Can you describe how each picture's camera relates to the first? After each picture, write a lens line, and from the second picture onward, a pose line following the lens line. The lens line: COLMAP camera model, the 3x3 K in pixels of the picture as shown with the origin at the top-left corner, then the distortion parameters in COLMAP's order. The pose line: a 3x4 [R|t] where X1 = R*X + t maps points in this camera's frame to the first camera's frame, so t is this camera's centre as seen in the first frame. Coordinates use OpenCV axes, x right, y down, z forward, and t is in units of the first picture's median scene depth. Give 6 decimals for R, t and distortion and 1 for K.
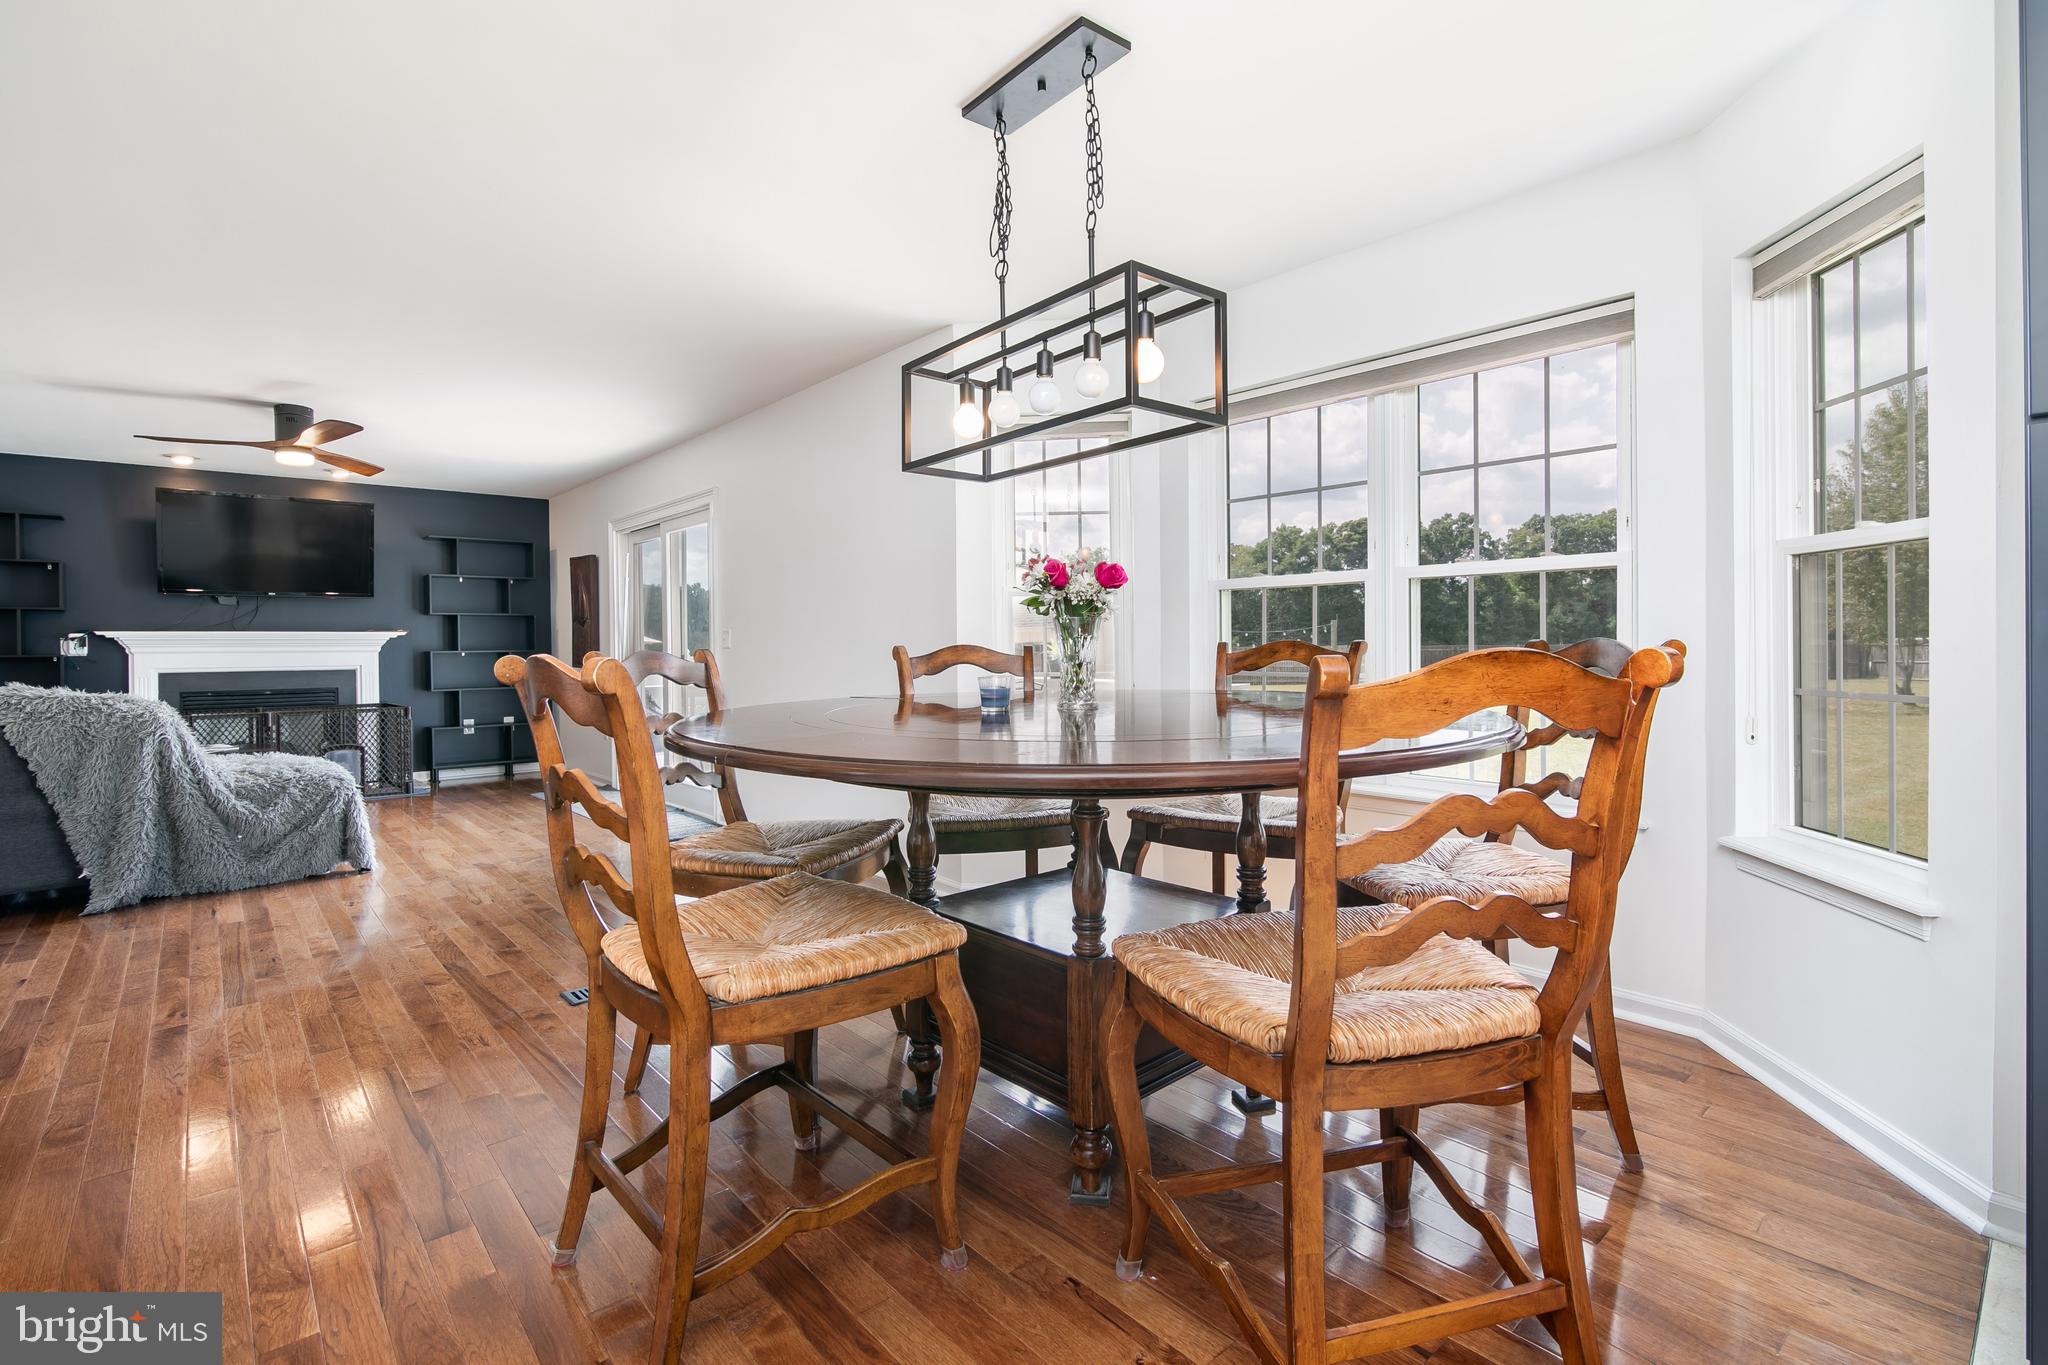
lens RADIAL K [[962.5, 0, 1039.0], [0, 962.5, 667.2], [0, 0, 1]] dist [-0.011986, -0.000743]
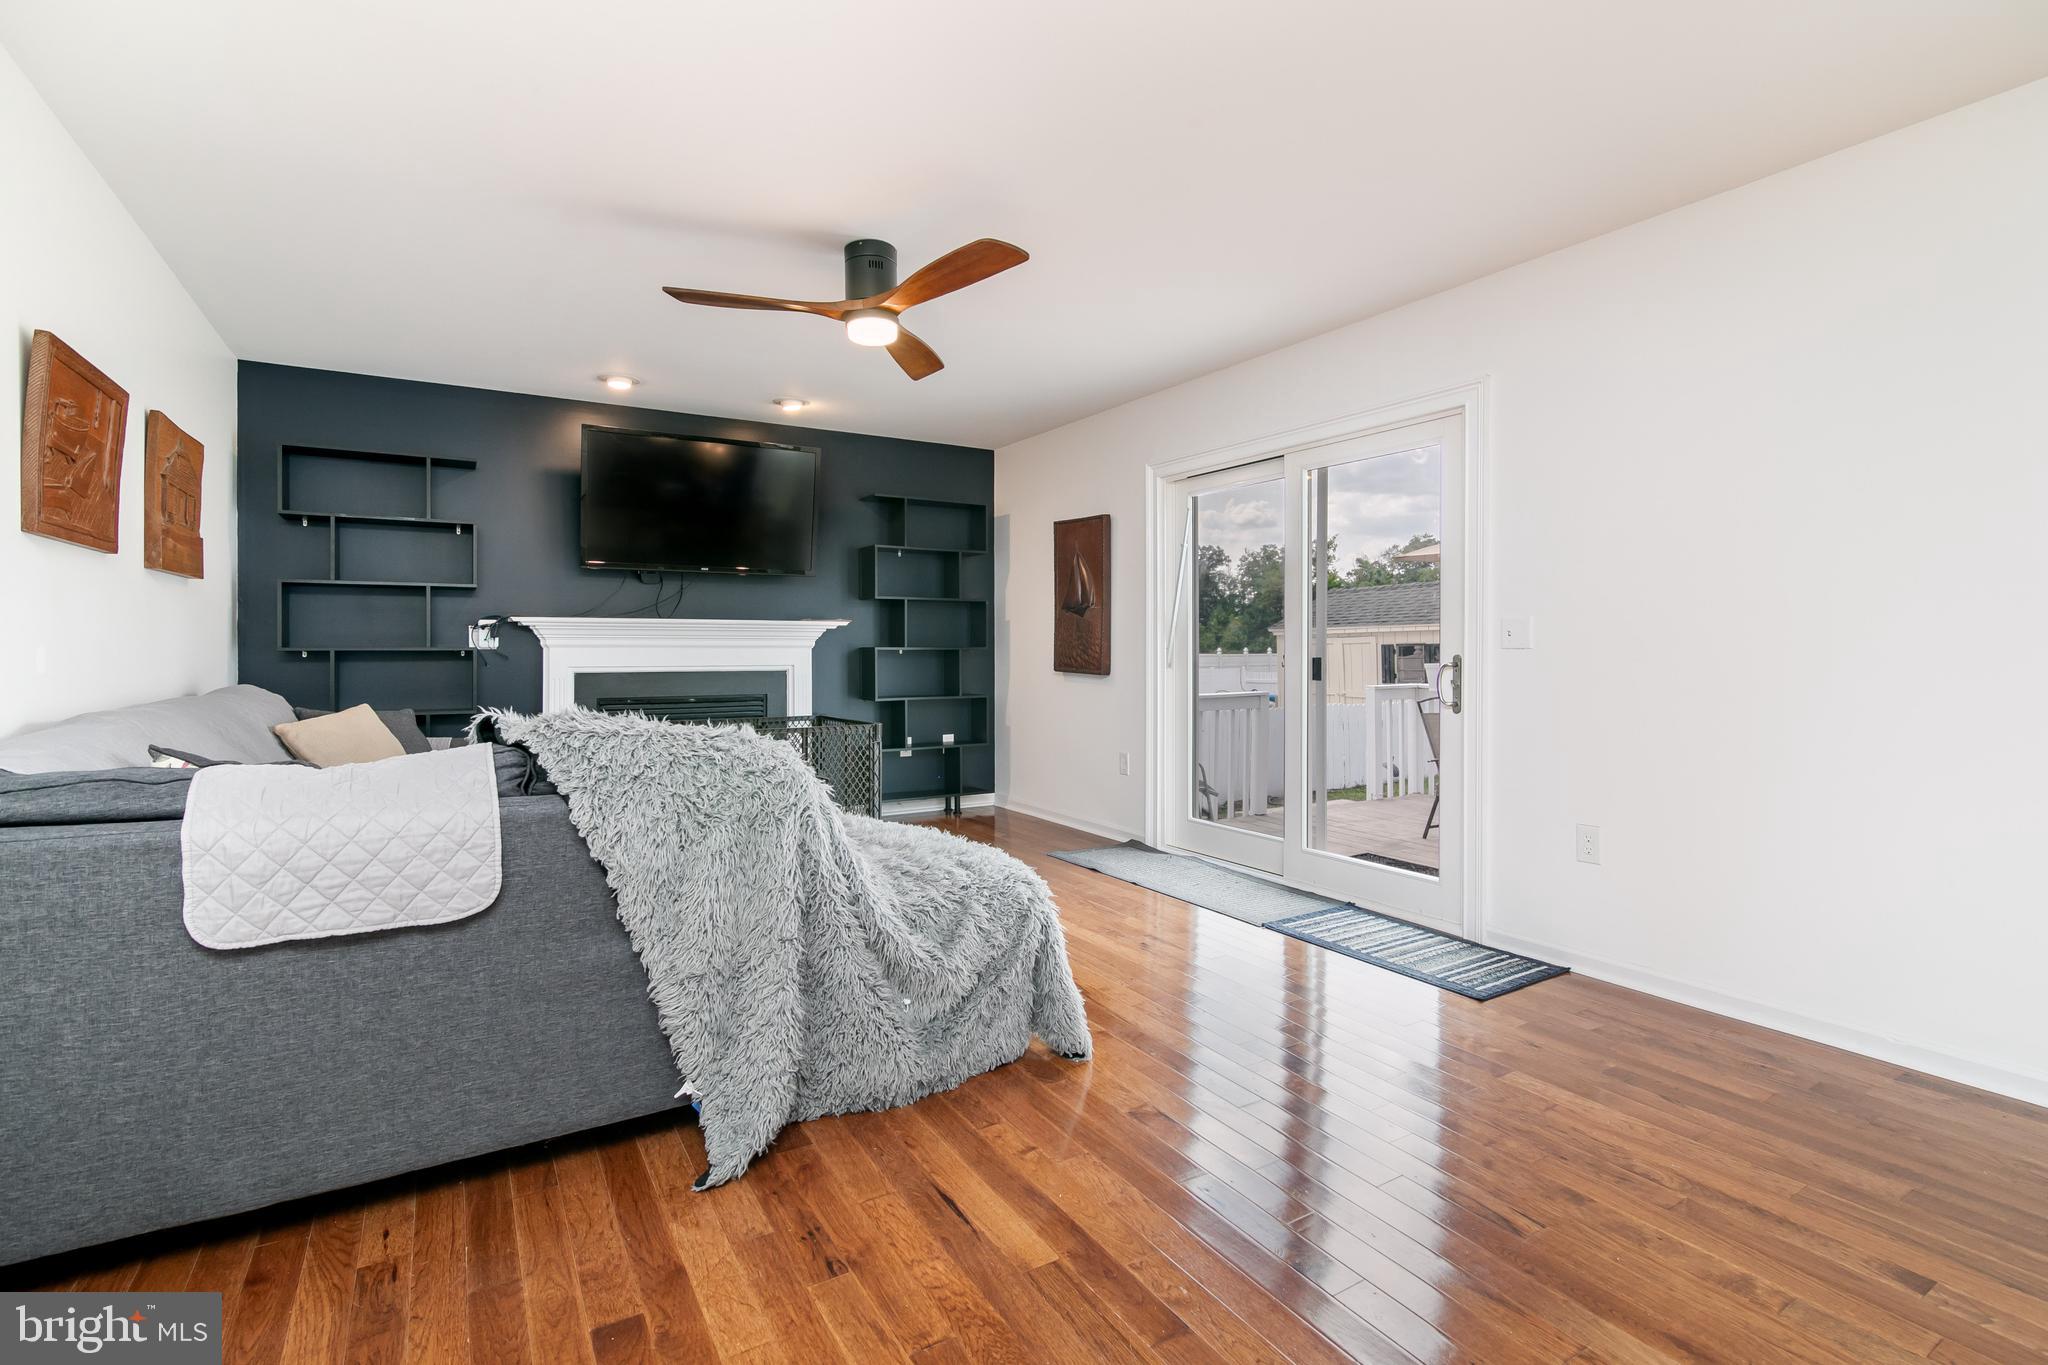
lens RADIAL K [[962.5, 0, 1010.8], [0, 962.5, 672.6], [0, 0, 1]] dist [-0.011986, -0.000743]
pose [[0.980996, 0.015407, -0.193414, -0.446862], [-0.014569, 0.999877, 0.005755, -0.003493], [0.193479, -0.002828, 0.981100, 0.324355]]
